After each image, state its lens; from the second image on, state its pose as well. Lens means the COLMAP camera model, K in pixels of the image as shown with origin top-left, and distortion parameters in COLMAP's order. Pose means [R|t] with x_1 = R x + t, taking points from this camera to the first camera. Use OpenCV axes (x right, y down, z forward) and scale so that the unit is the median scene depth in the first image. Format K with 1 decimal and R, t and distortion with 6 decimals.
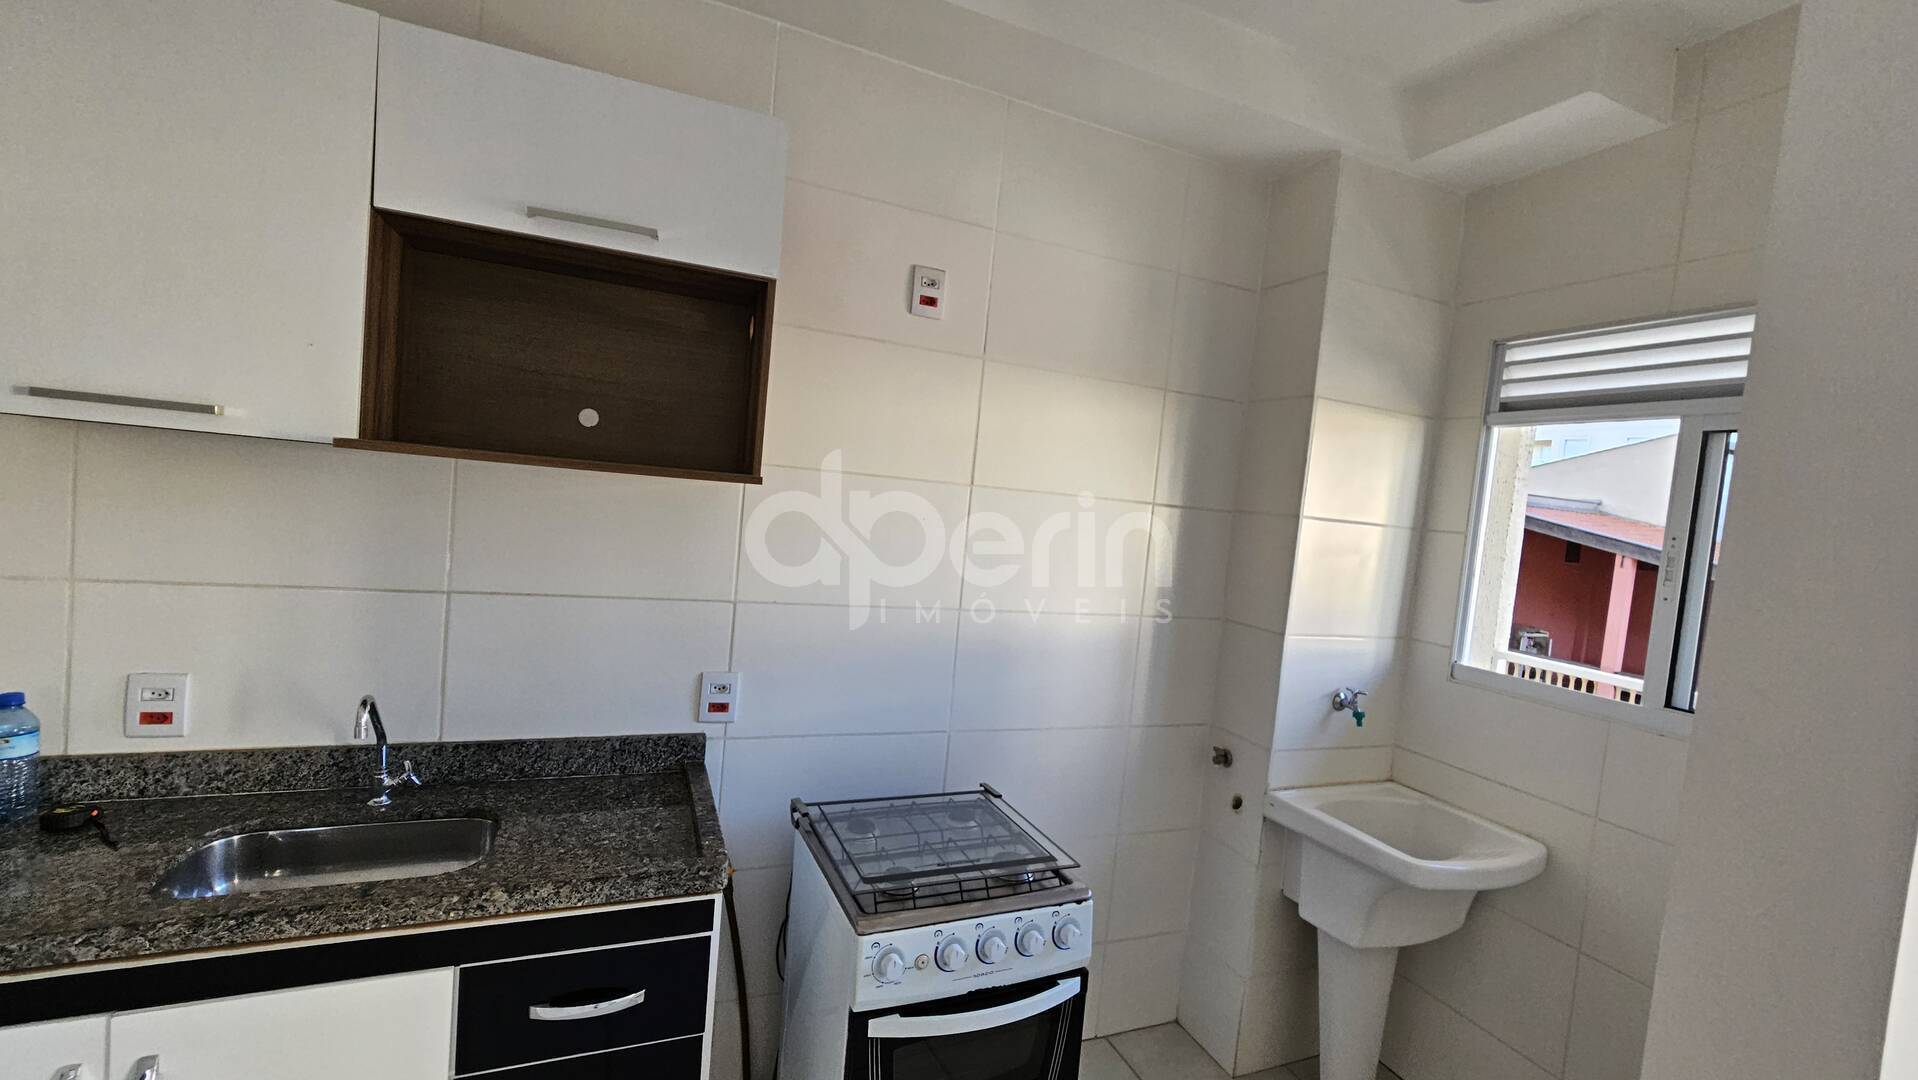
lens RADIAL K [[797.3, 0, 976.4], [0, 797.3, 548.9], [0, 0, 1]] dist [-0.003515, 0.003278]
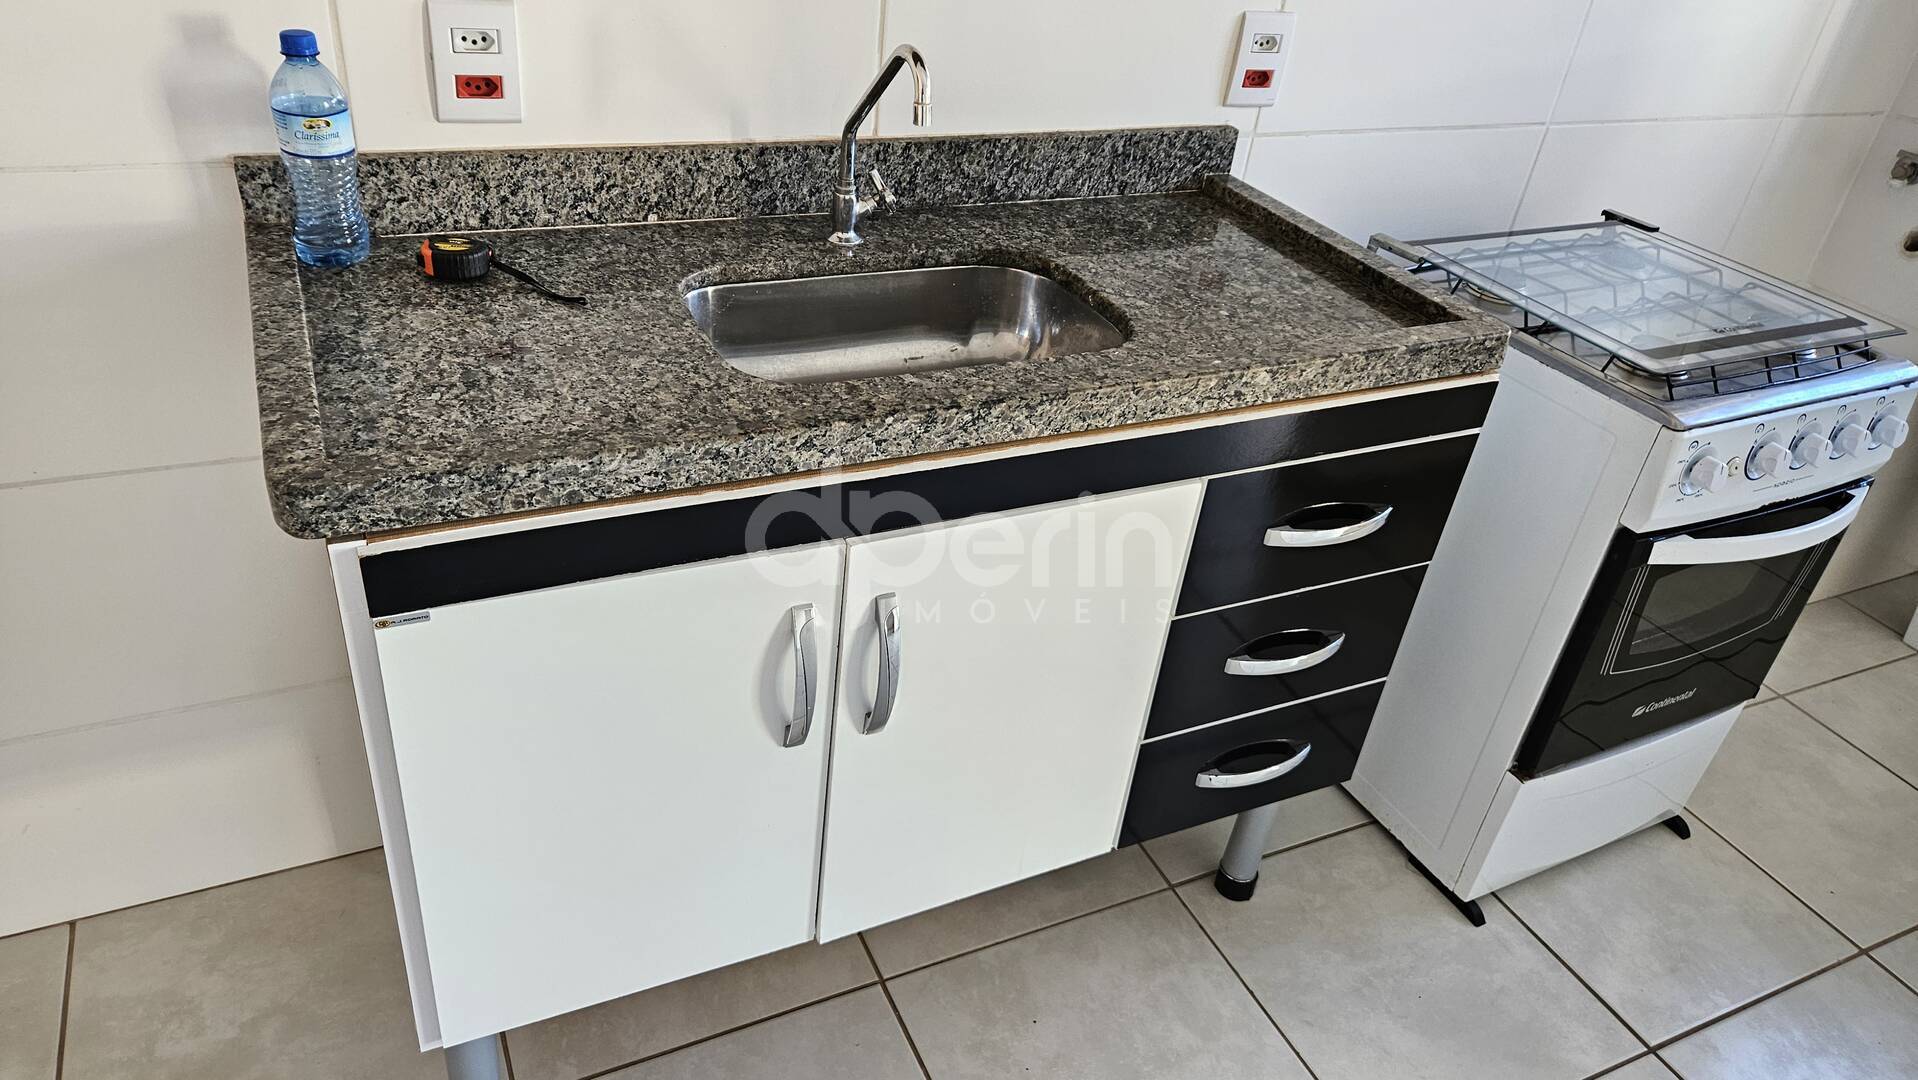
lens RADIAL K [[1281.8, 0, 963.9], [0, 1281.8, 536.0], [0, 0, 1]] dist [0.061259, -0.043022]
pose [[0.998915, -0.012582, 0.044829, -0.689386], [-0.011199, 0.869611, 0.493610, 0.033040], [-0.045195, -0.493577, 0.868527, 0.046455]]
